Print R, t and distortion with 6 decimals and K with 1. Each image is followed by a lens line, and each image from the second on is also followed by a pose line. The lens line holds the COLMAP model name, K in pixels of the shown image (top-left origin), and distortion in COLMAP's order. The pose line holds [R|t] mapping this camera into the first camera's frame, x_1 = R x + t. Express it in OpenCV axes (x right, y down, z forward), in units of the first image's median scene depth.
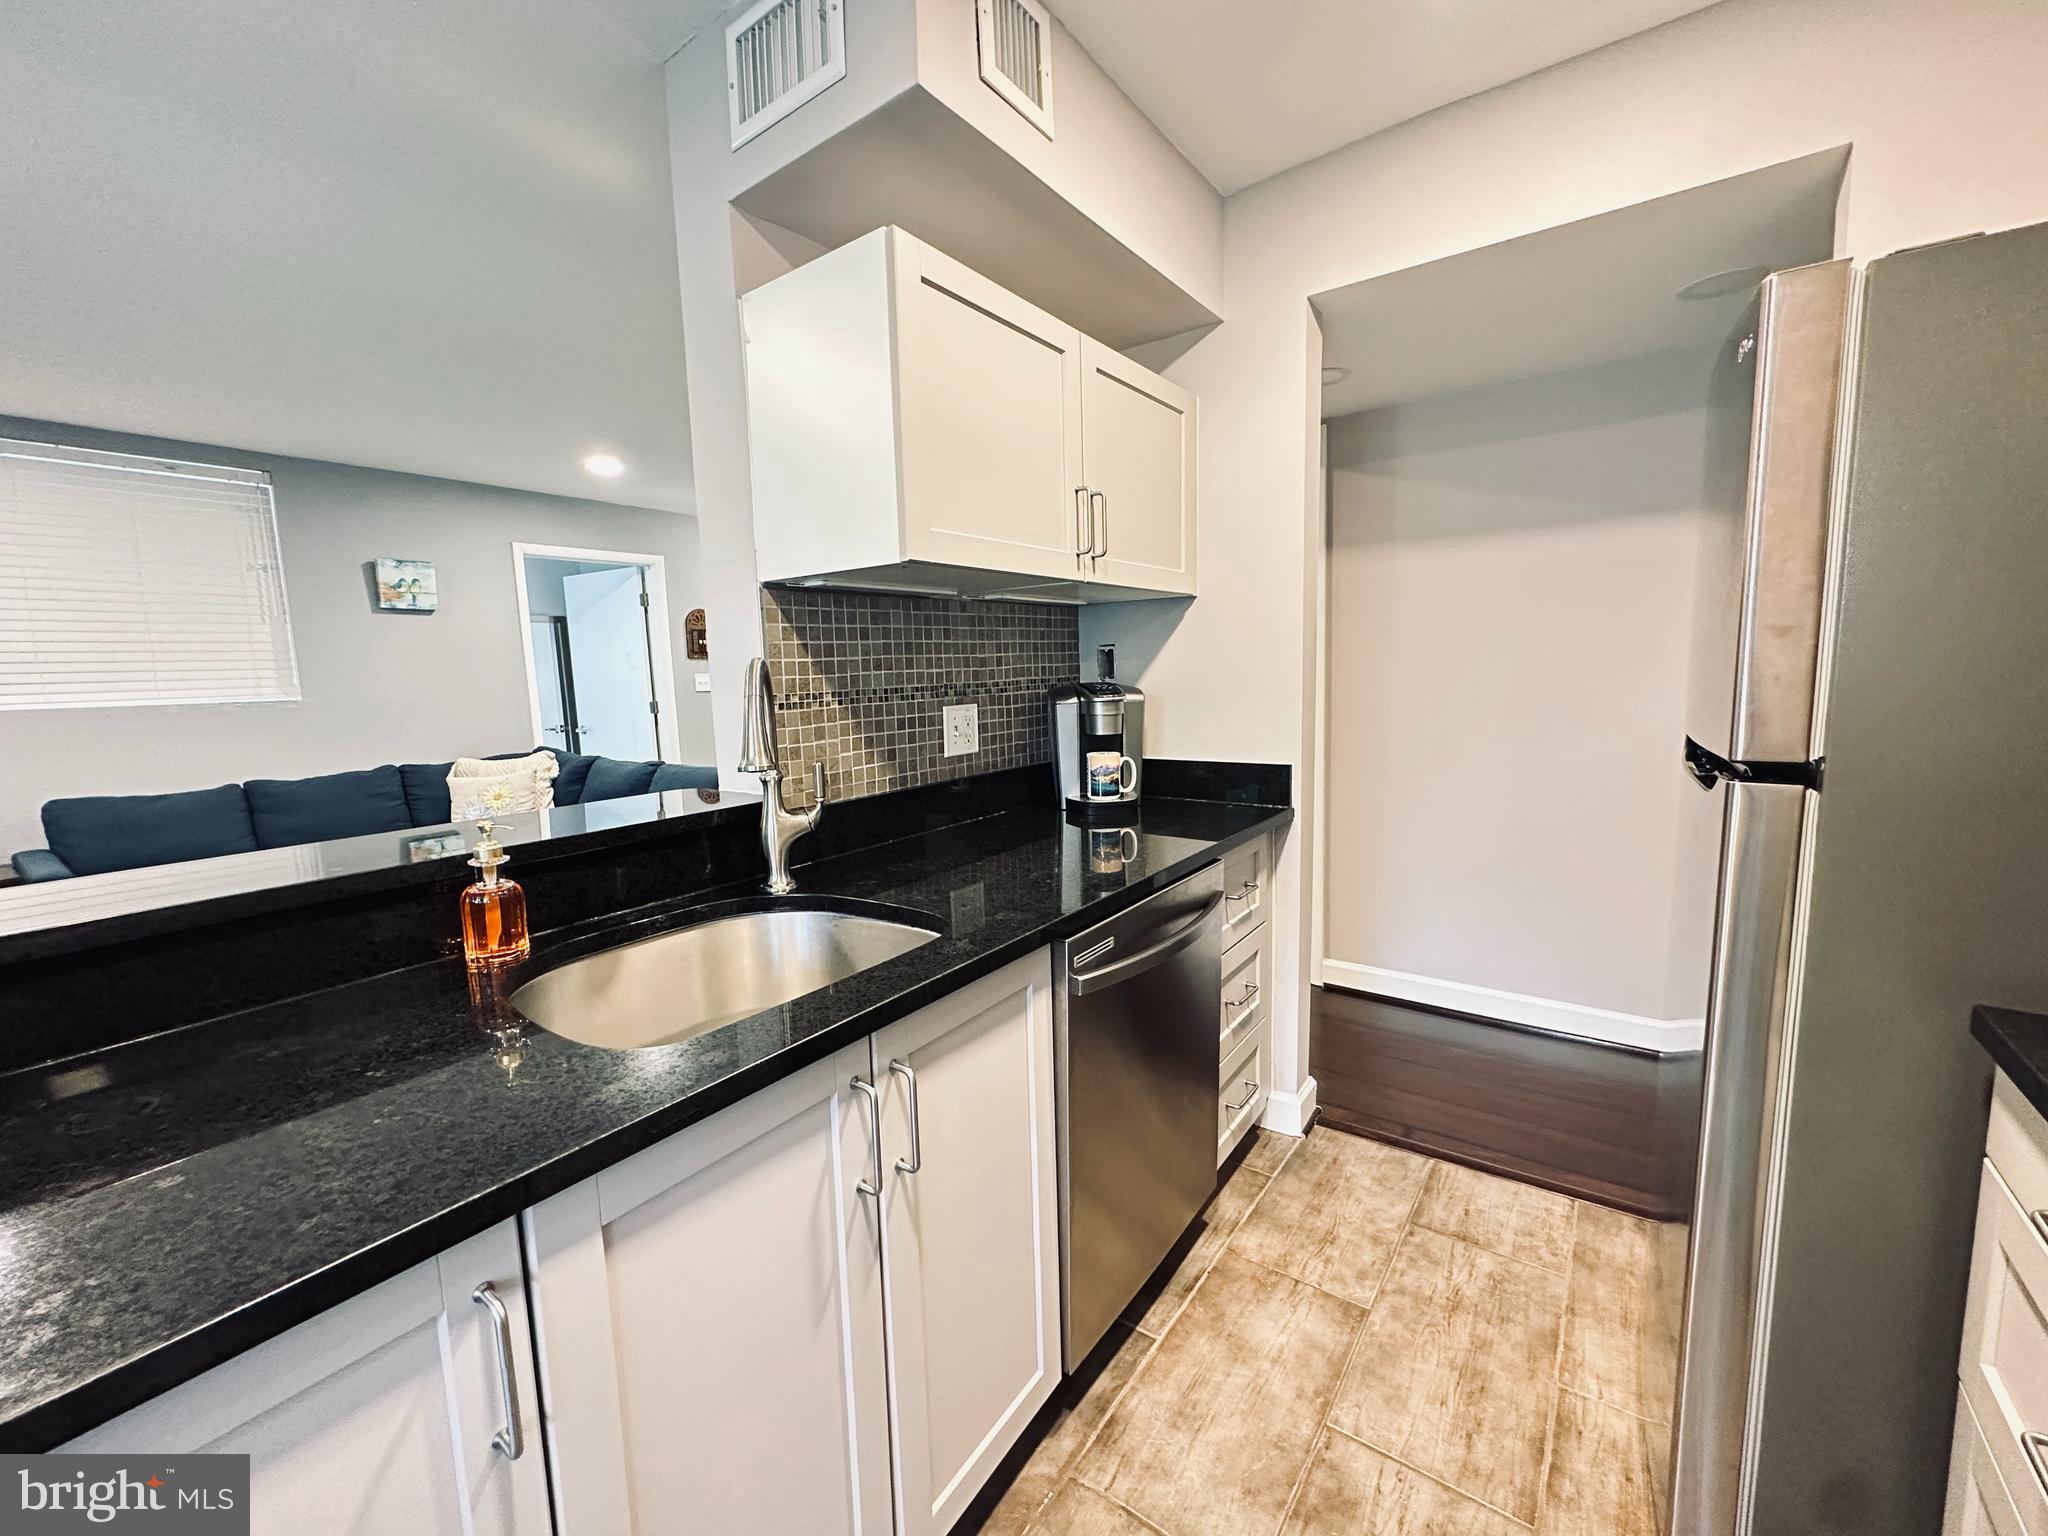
lens RADIAL K [[817.1, 0, 1026.4], [0, 817.1, 763.2], [0, 0, 1]] dist [-0.004280, 0.000421]
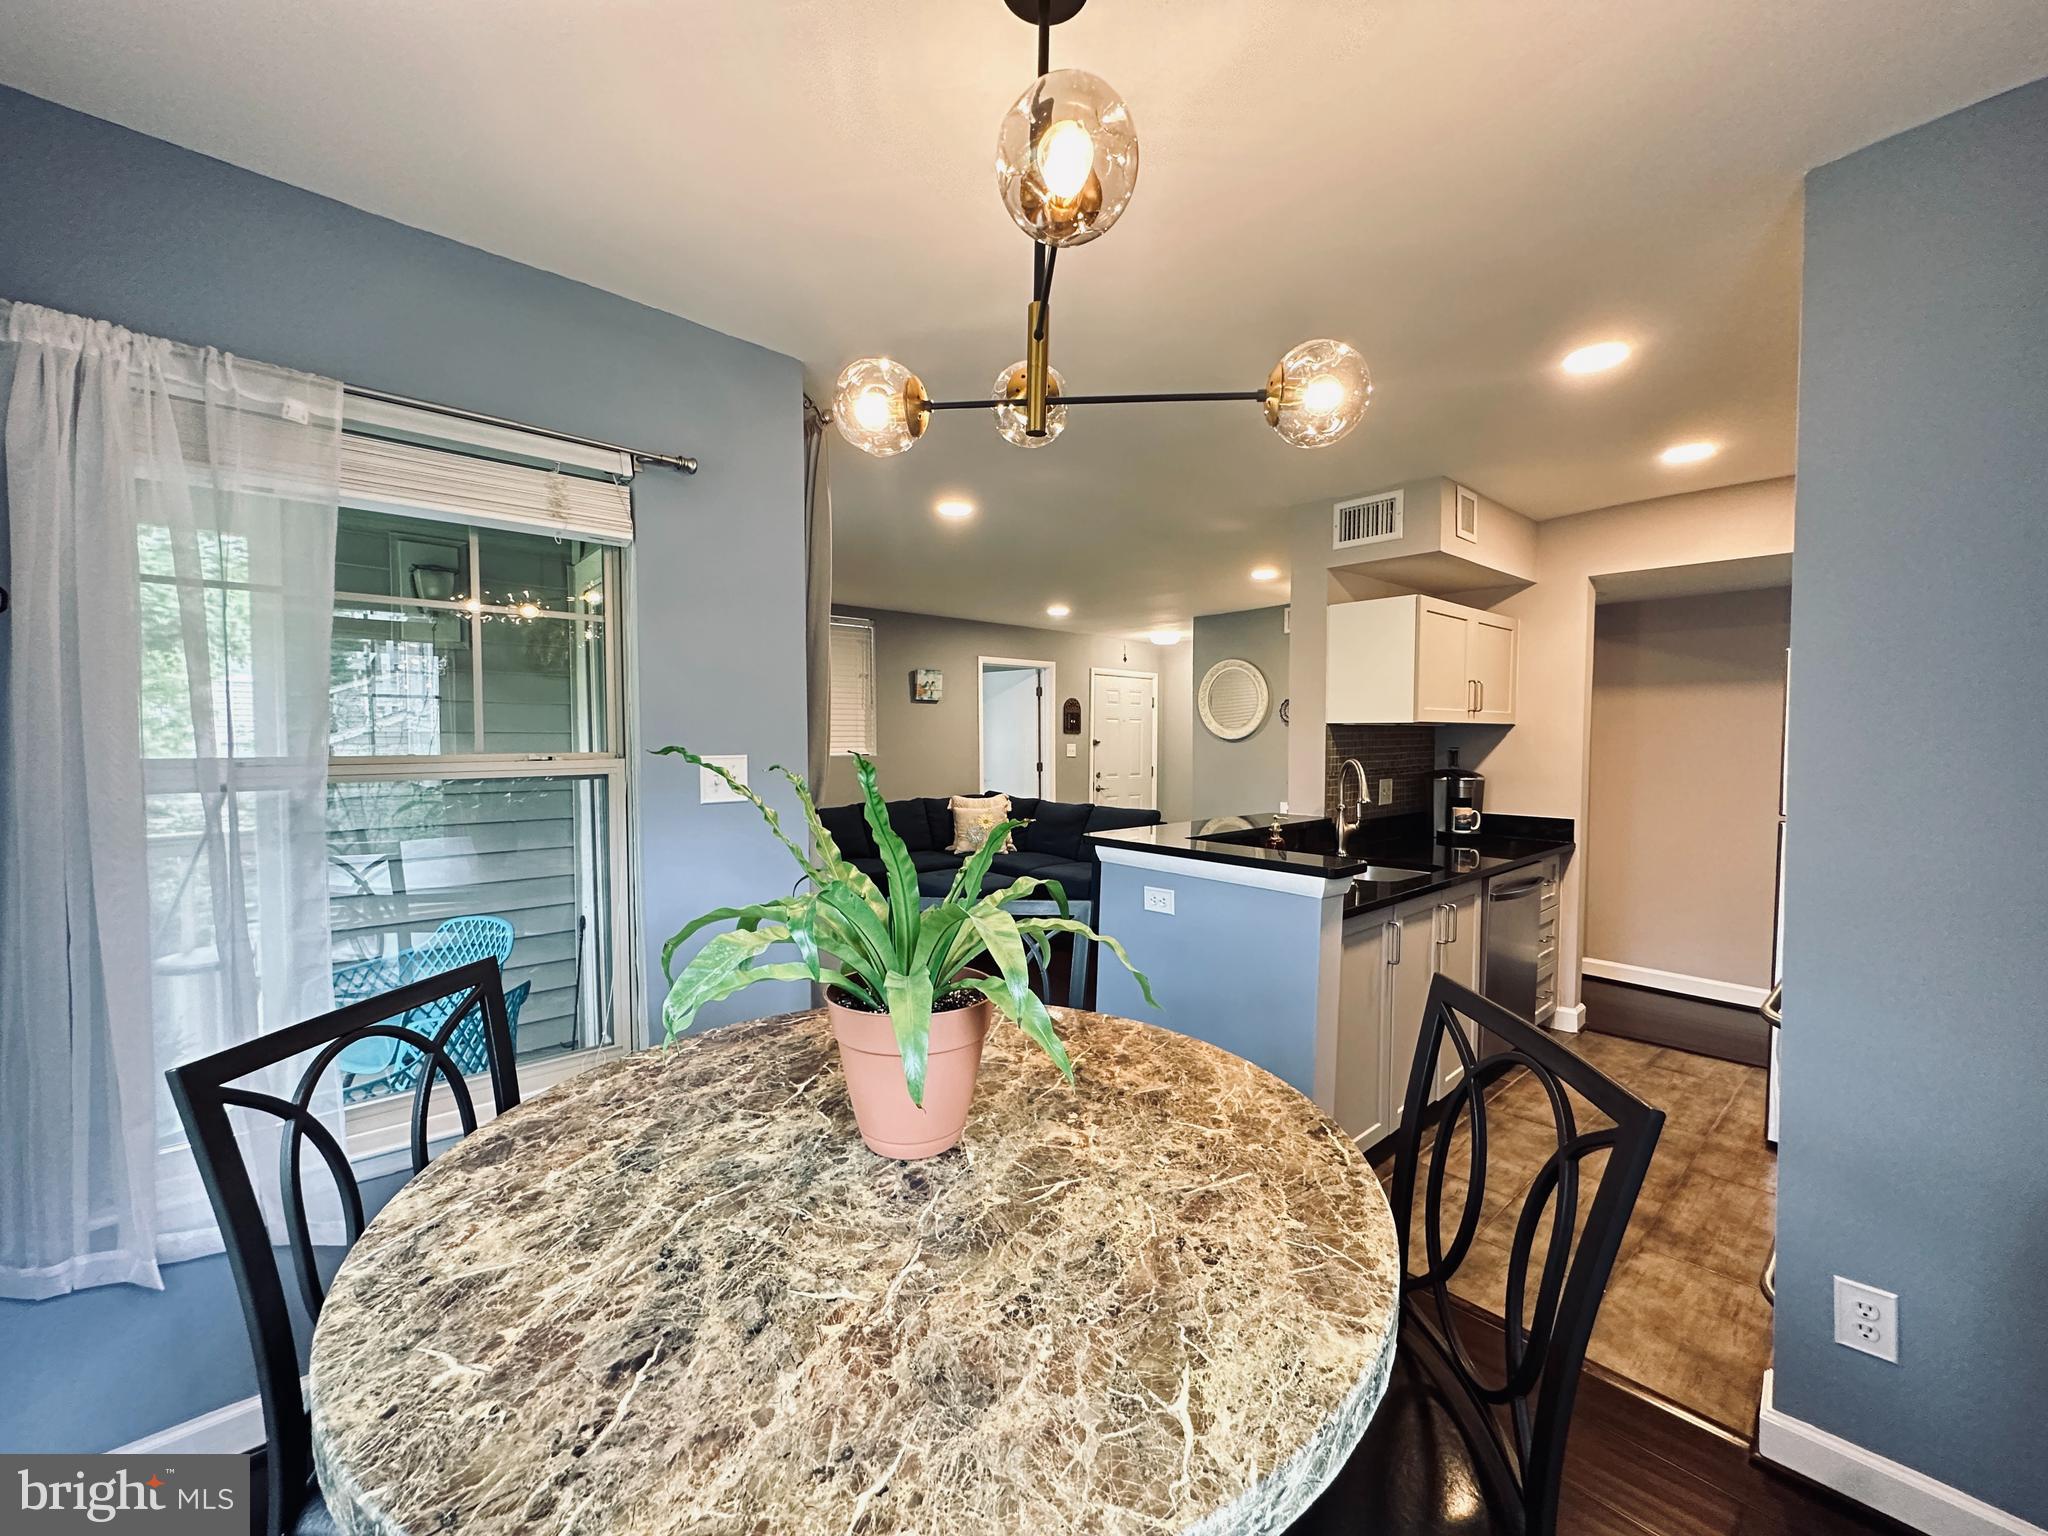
lens RADIAL K [[817.1, 0, 1017.8], [0, 817.1, 763.5], [0, 0, 1]] dist [-0.004280, 0.000421]
pose [[0.975544, 0.039097, -0.216301, -0.462830], [-0.055466, 0.995995, -0.070129, 0.069503], [0.212693, 0.080412, 0.973805, -0.972255]]
